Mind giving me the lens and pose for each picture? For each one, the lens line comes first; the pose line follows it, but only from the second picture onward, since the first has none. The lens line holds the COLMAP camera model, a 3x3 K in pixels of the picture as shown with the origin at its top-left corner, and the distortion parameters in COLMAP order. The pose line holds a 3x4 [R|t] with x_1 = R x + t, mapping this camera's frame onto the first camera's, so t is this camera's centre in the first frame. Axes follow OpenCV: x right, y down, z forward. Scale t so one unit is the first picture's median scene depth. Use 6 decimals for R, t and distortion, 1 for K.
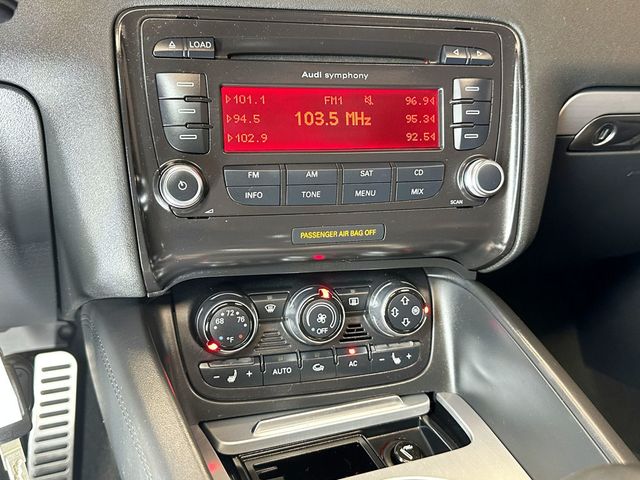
lens RADIAL K [[615.8, 0, 320.0], [0, 615.8, 240.0], [0, 0, 1]] dist [0.099119, -0.204828]
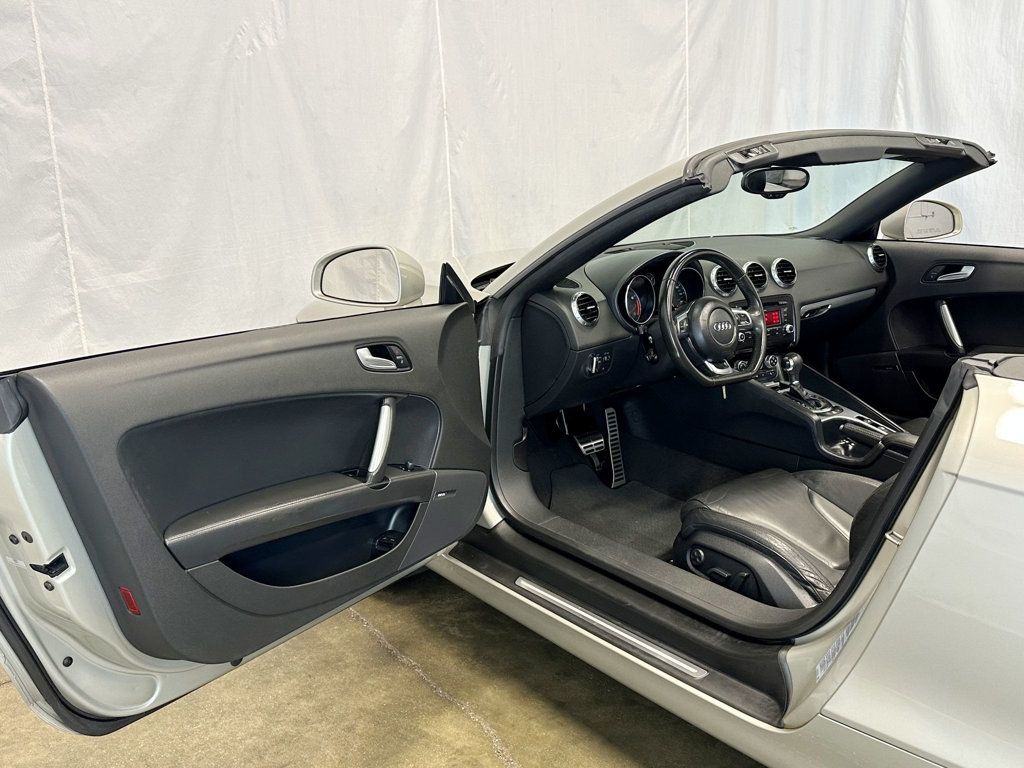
lens RADIAL K [[985.3, 0, 512.0], [0, 985.3, 384.0], [0, 0, 1]] dist [0.099119, -0.204828]
pose [[0.959327, -0.106477, 0.261447, -3.597396], [0.110144, 0.993915, 0.000631, 0.072641], [-0.259924, 0.028192, 0.965218, -5.432965]]
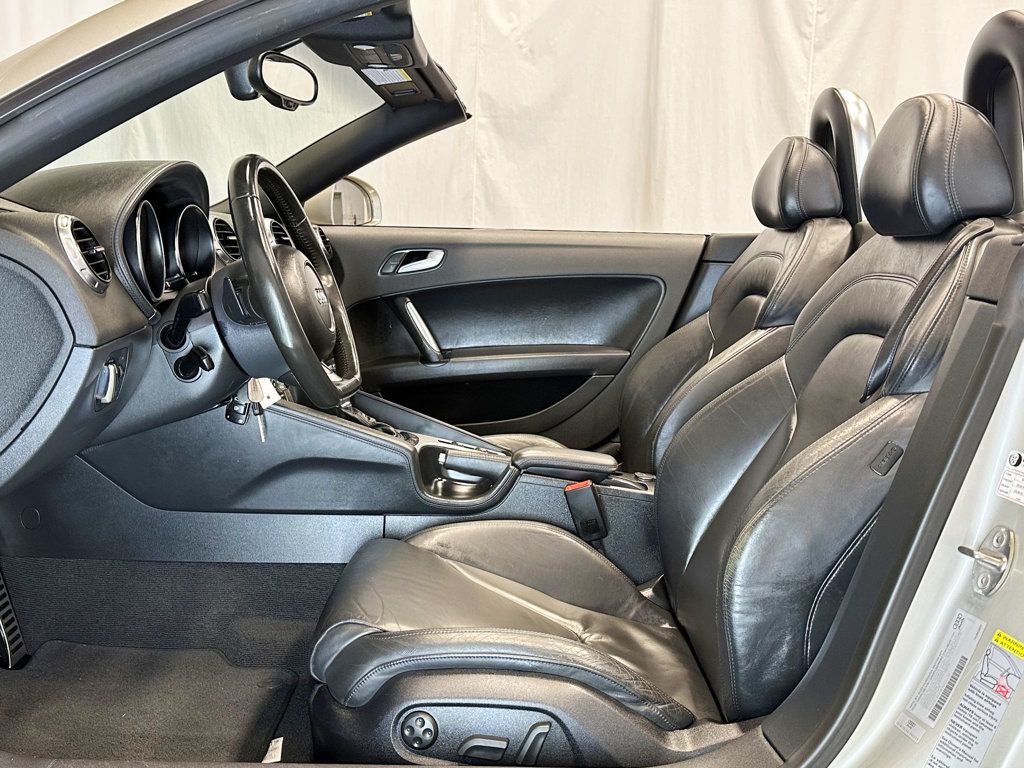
lens RADIAL K [[985.3, 0, 512.0], [0, 985.3, 384.0], [0, 0, 1]] dist [0.099119, -0.204828]
pose [[0.394753, -0.144180, 0.907404, -3.534241], [0.227311, 0.972234, 0.055593, 0.117712], [-0.890225, 0.184318, 0.416566, -1.730446]]
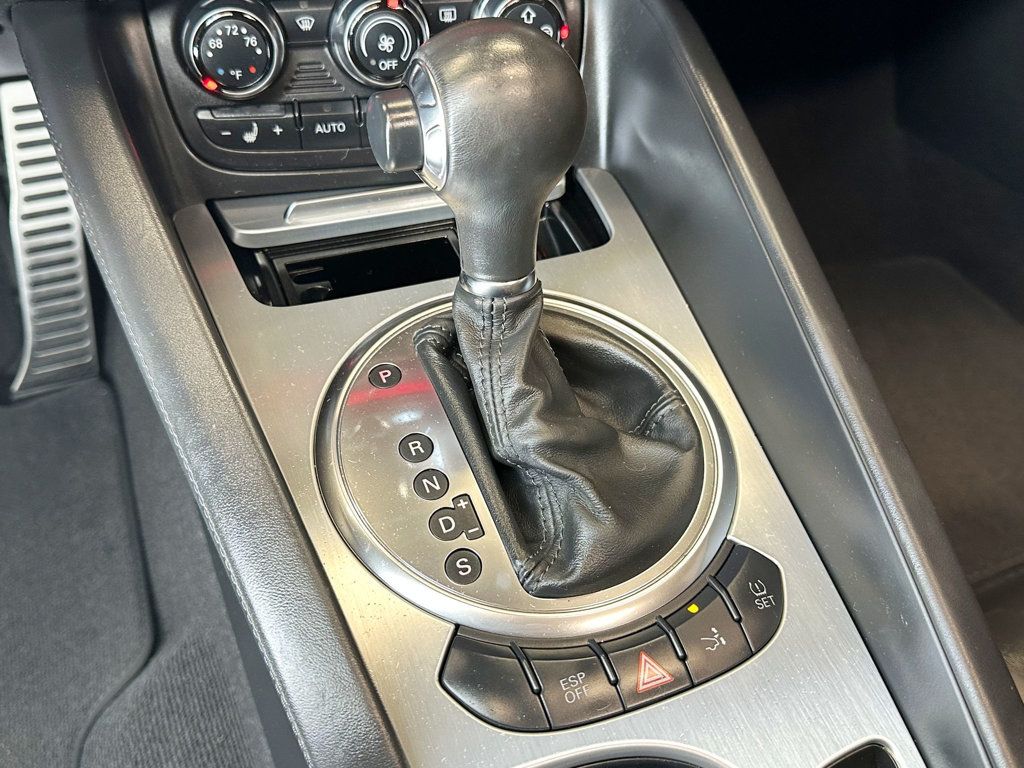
lens RADIAL K [[985.3, 0, 512.0], [0, 985.3, 384.0], [0, 0, 1]] dist [0.099119, -0.204828]
pose [[0.999282, 0.033241, -0.018156, 0.158398], [-0.021515, 0.892665, 0.450206, -0.019482], [0.031172, -0.449492, 0.892740, -0.035971]]
